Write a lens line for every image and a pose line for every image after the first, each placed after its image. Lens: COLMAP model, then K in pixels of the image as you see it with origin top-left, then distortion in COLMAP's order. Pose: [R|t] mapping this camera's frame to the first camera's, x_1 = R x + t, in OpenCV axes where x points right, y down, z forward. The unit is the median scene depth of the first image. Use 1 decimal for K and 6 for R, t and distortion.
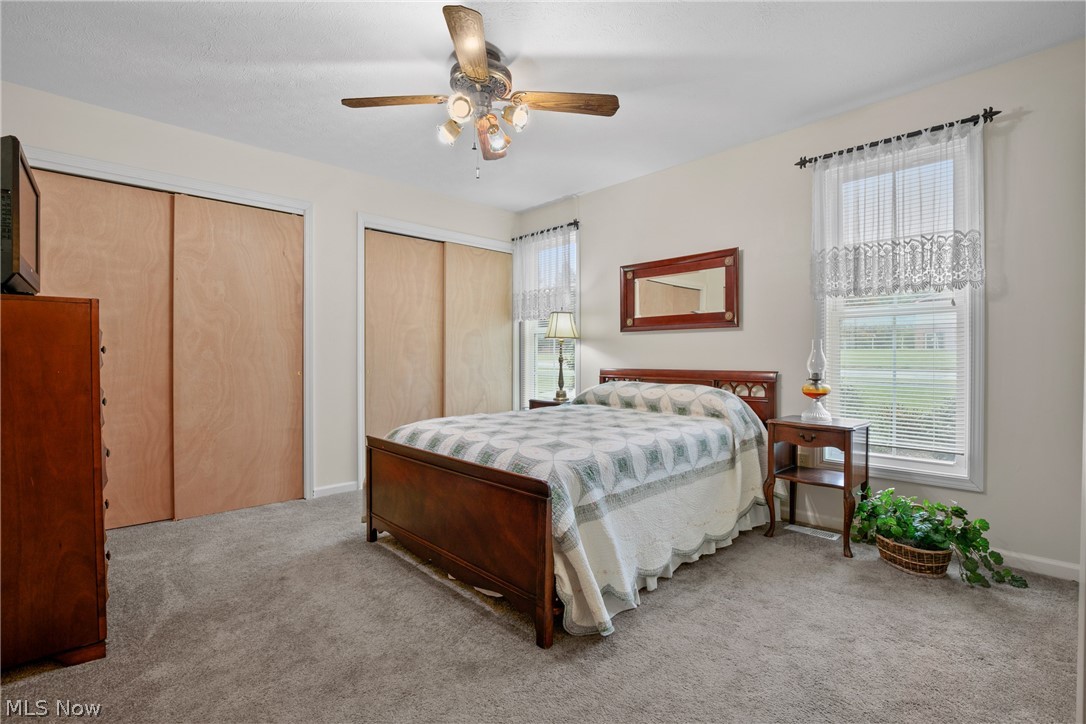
lens RADIAL K [[499.8, 0, 545.2], [0, 499.8, 359.7], [0, 0, 1]] dist [-0.031640, 0.008804]
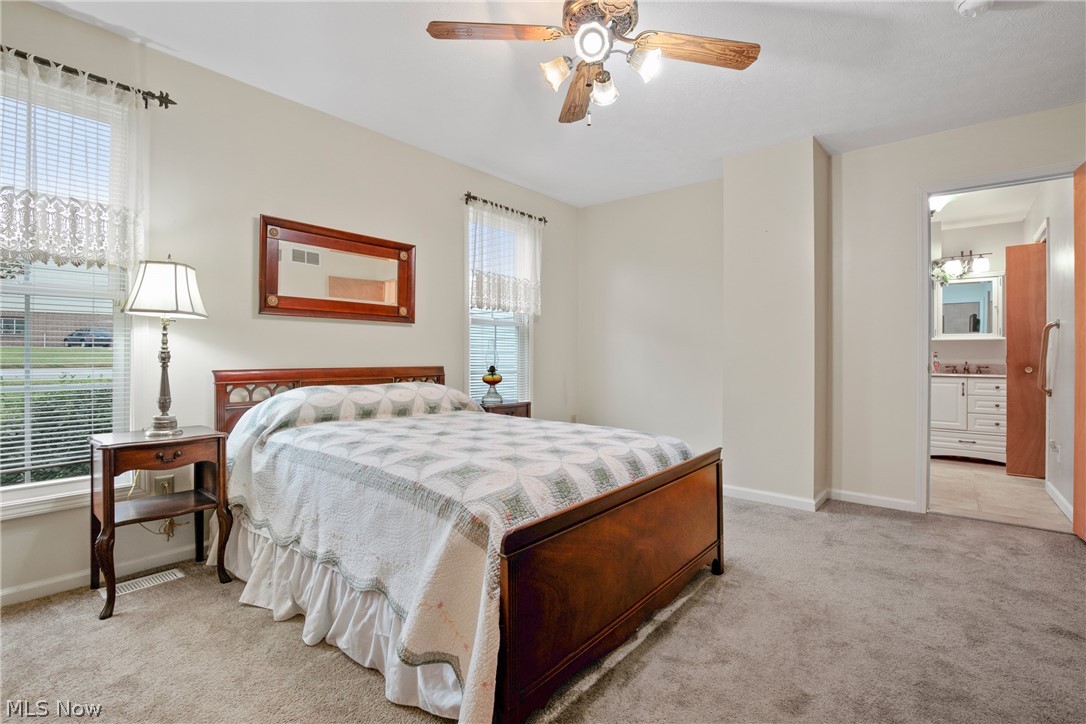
lens RADIAL K [[499.8, 0, 546.6], [0, 499.8, 356.6], [0, 0, 1]] dist [-0.031640, 0.008804]
pose [[-0.116961, -0.007393, 0.993109, -0.614733], [-0.001593, 0.999972, 0.007257, -0.004929], [-0.993135, -0.000733, -0.116970, 0.787923]]
